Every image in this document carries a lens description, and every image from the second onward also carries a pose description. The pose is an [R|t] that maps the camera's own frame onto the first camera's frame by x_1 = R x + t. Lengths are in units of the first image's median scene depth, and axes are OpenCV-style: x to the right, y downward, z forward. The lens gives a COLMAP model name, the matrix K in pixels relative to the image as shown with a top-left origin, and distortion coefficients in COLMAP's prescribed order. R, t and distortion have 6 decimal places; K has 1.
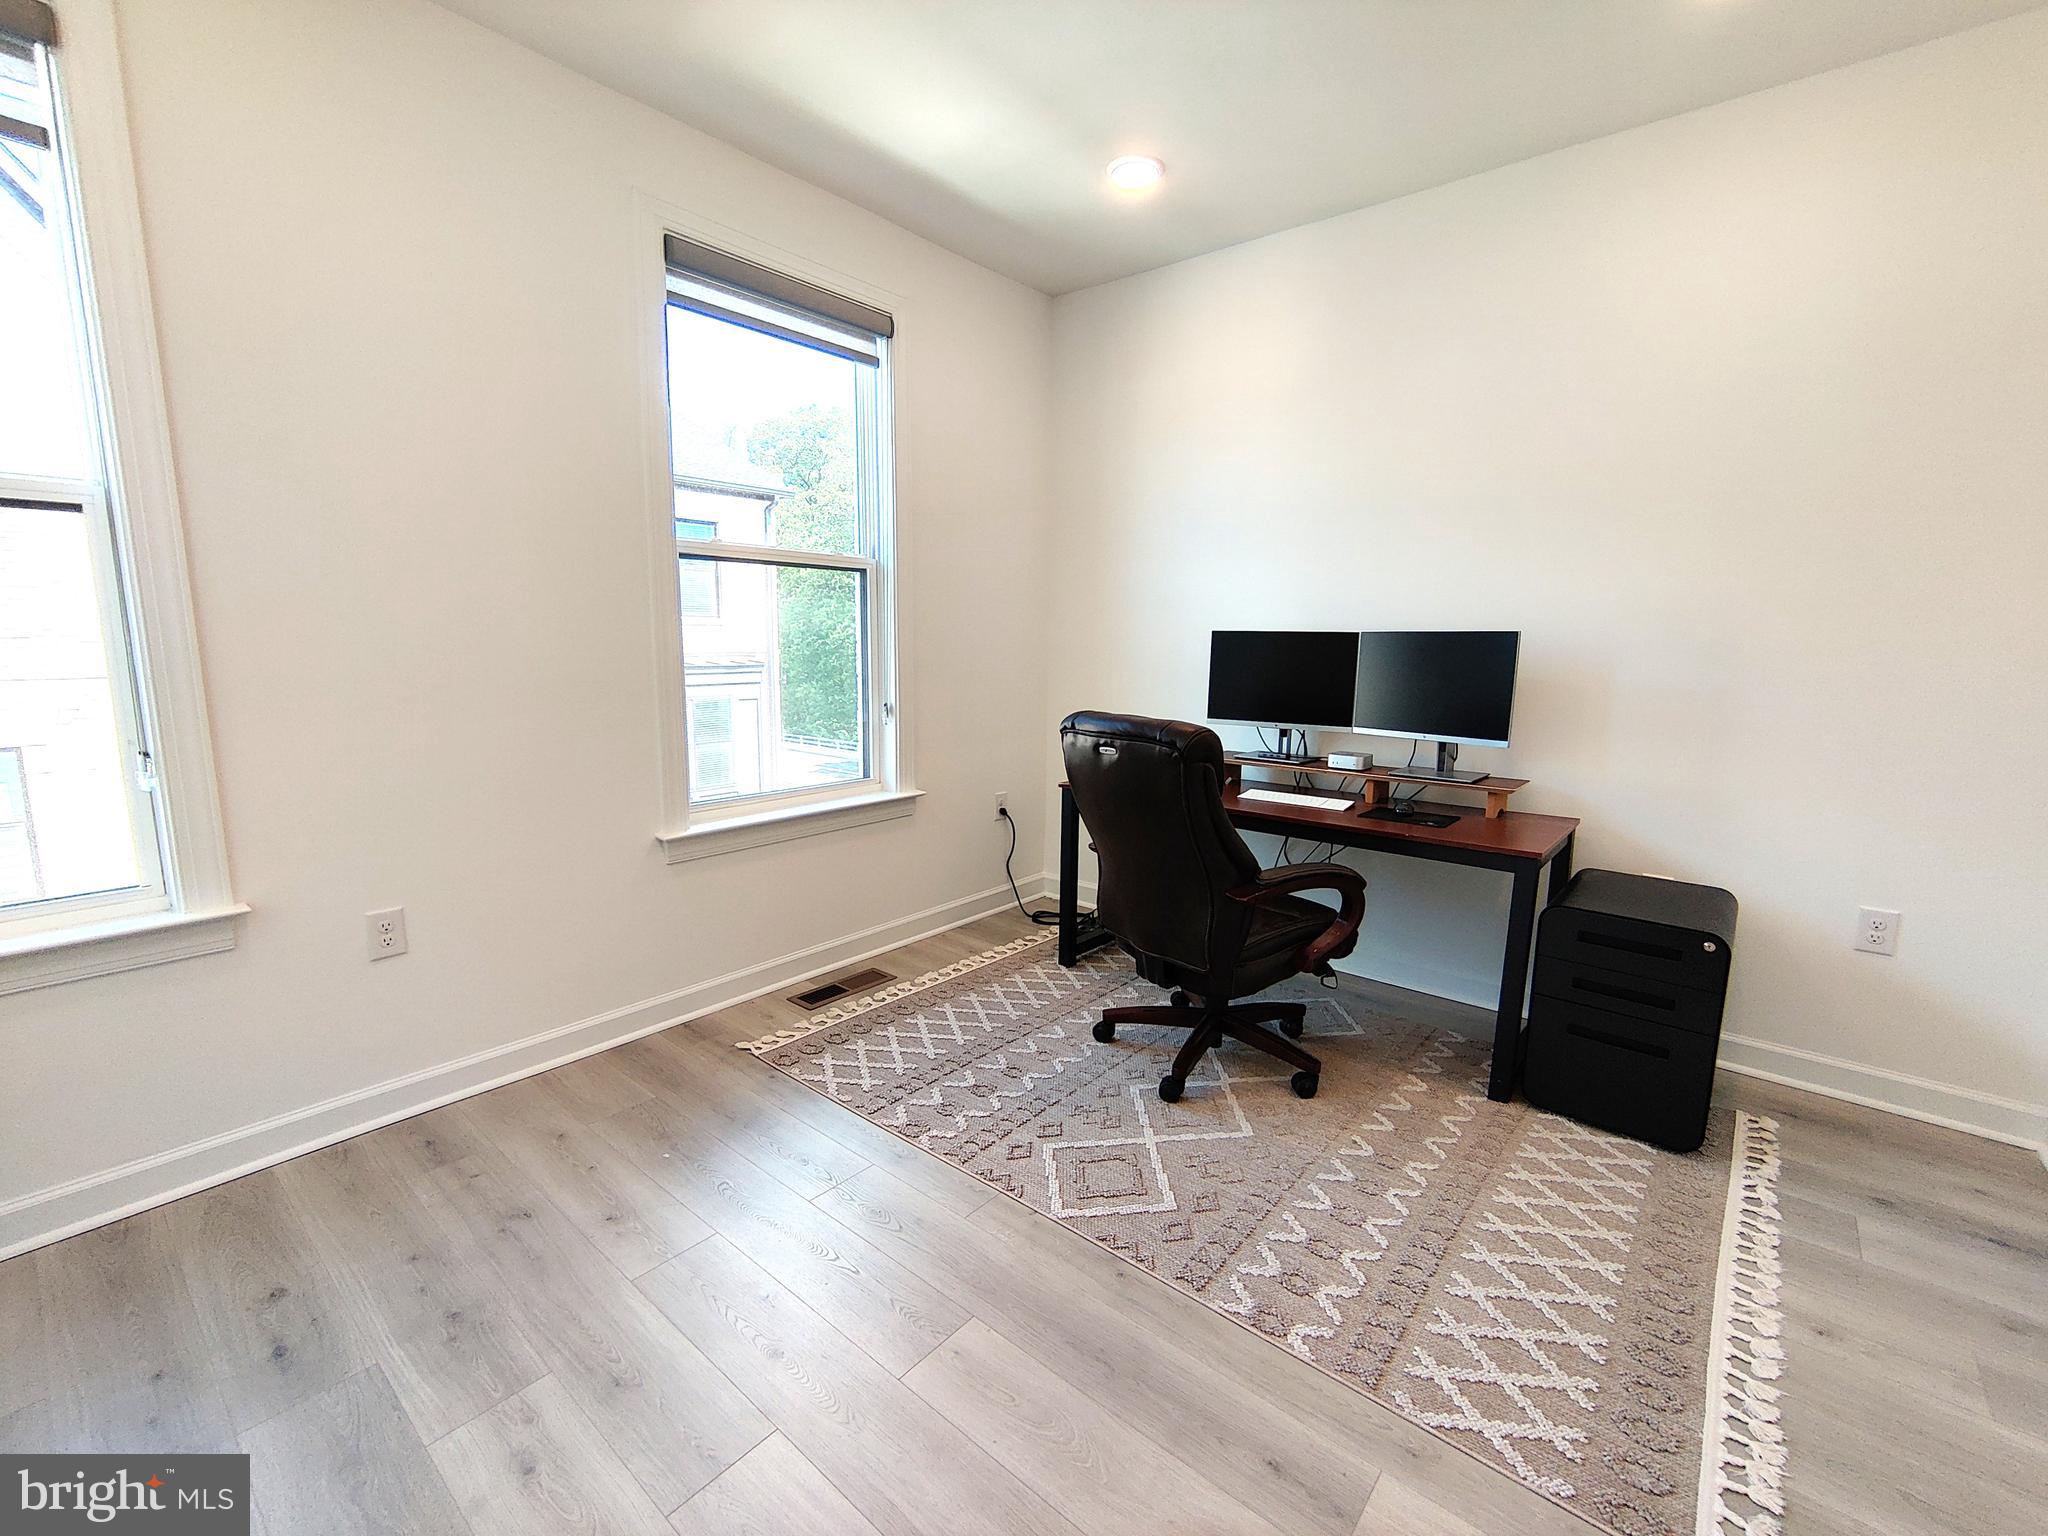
lens RADIAL K [[883.1, 0, 1024.0], [0, 883.1, 768.0], [0, 0, 1]] dist [-0.000092, 0.000164]
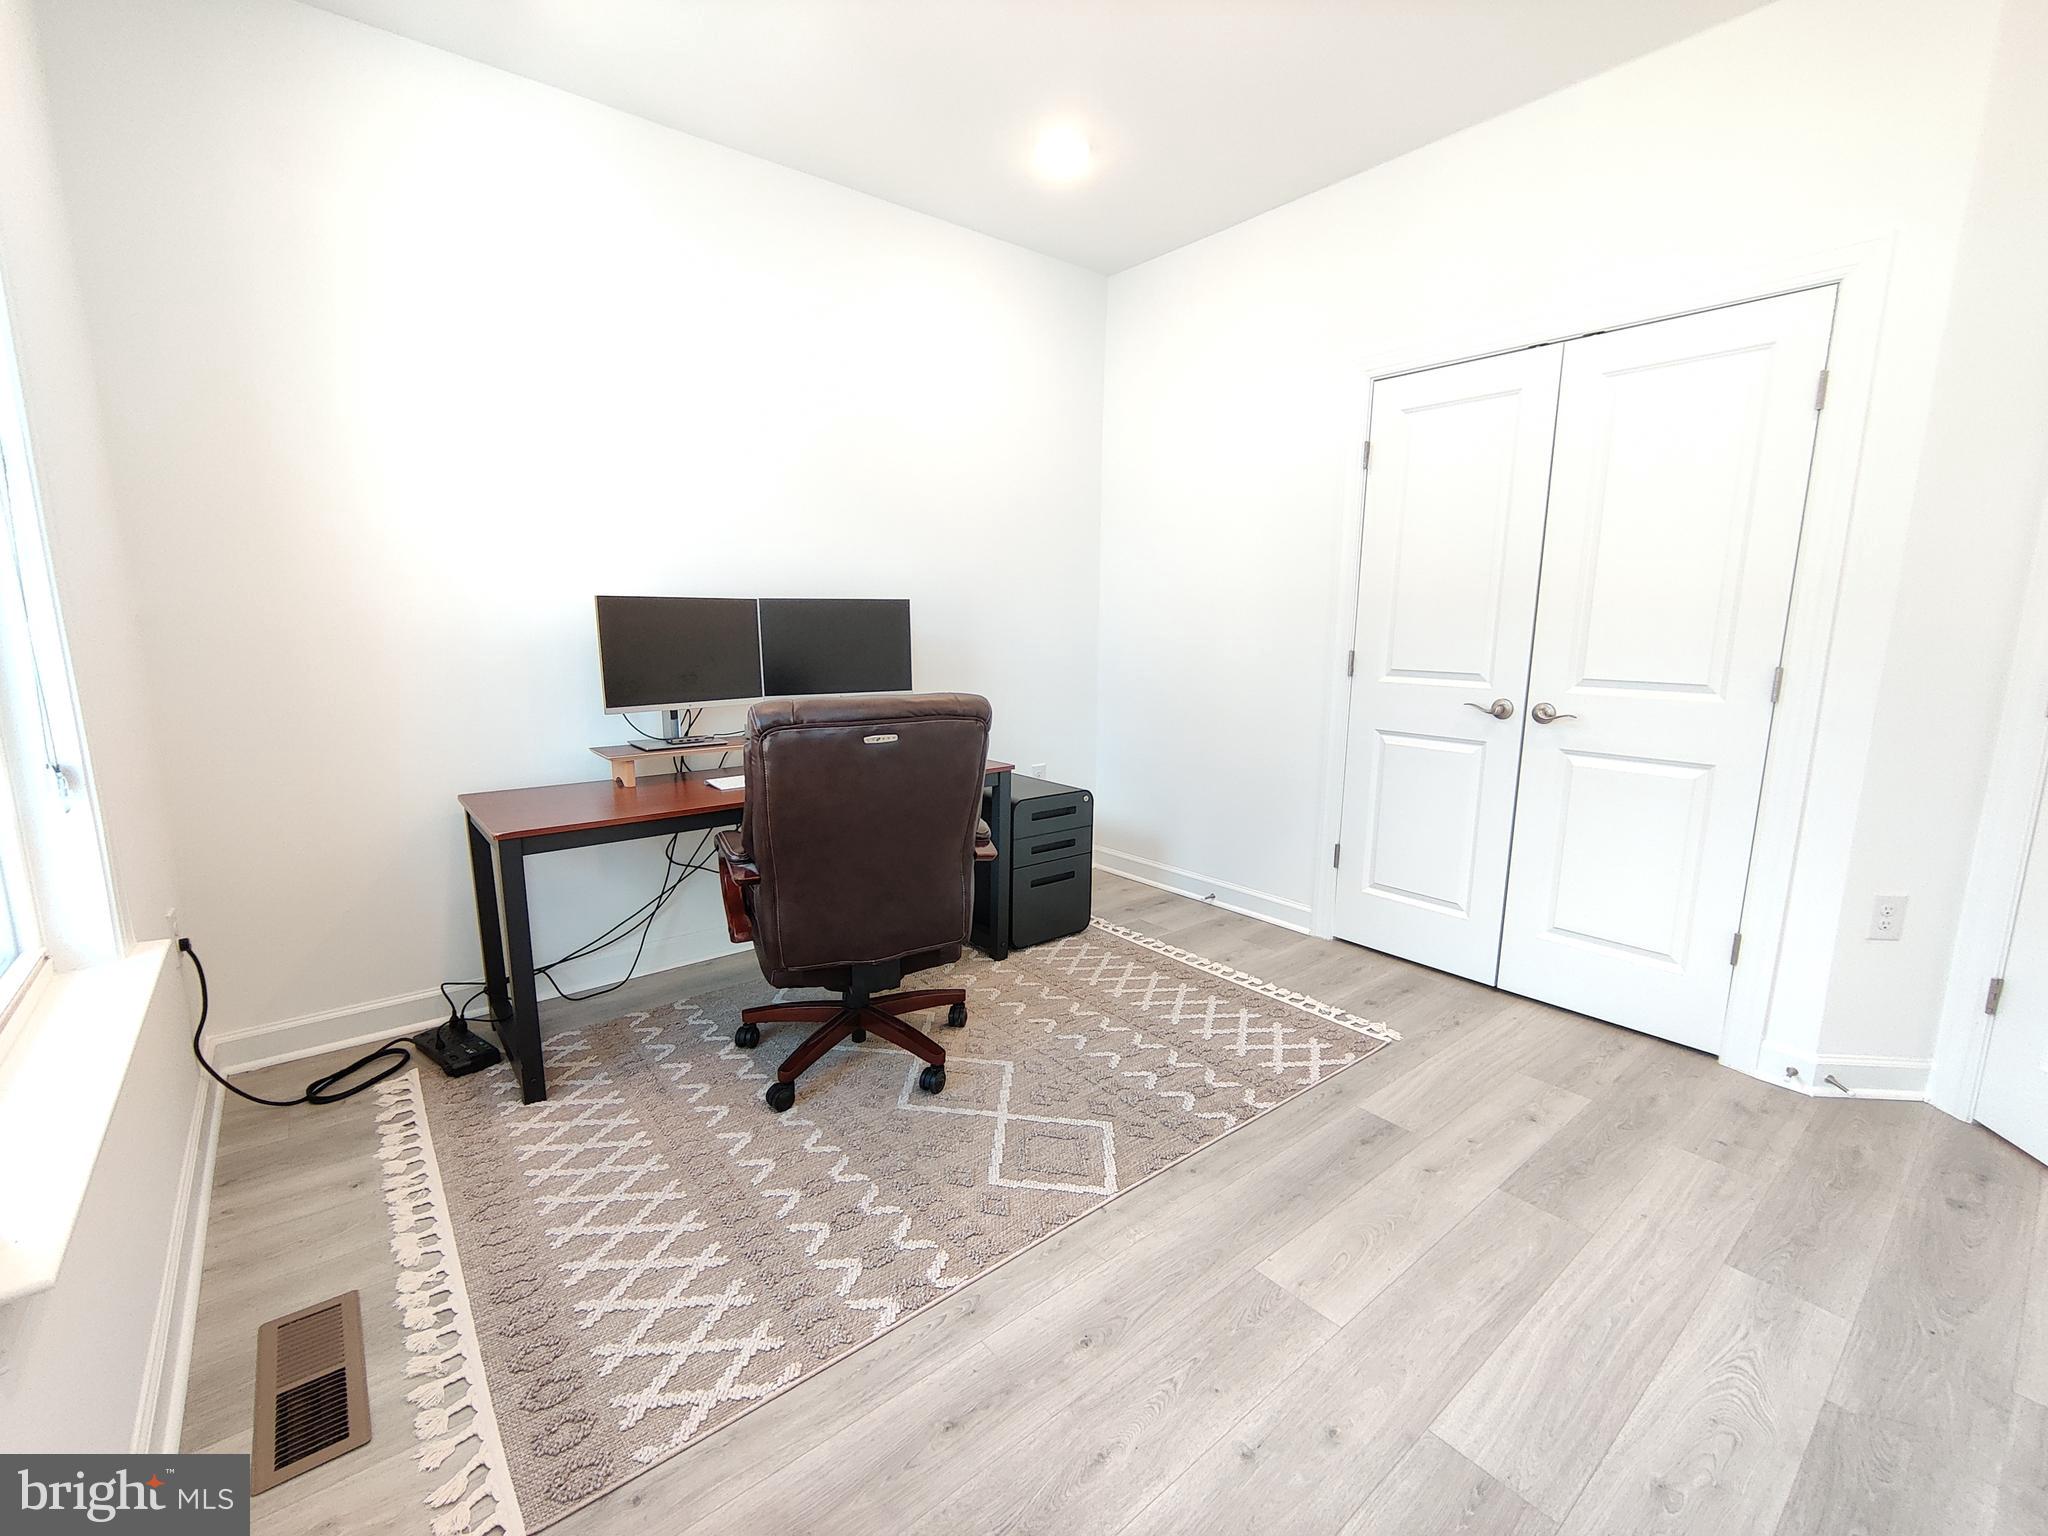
lens RADIAL K [[883.1, 0, 1024.0], [0, 883.1, 768.0], [0, 0, 1]] dist [-0.000092, 0.000164]
pose [[0.181150, -0.179688, 0.966901, -0.741747], [0.142649, 0.977570, 0.154945, -0.110370], [-0.973055, 0.109859, 0.202719, 0.733575]]
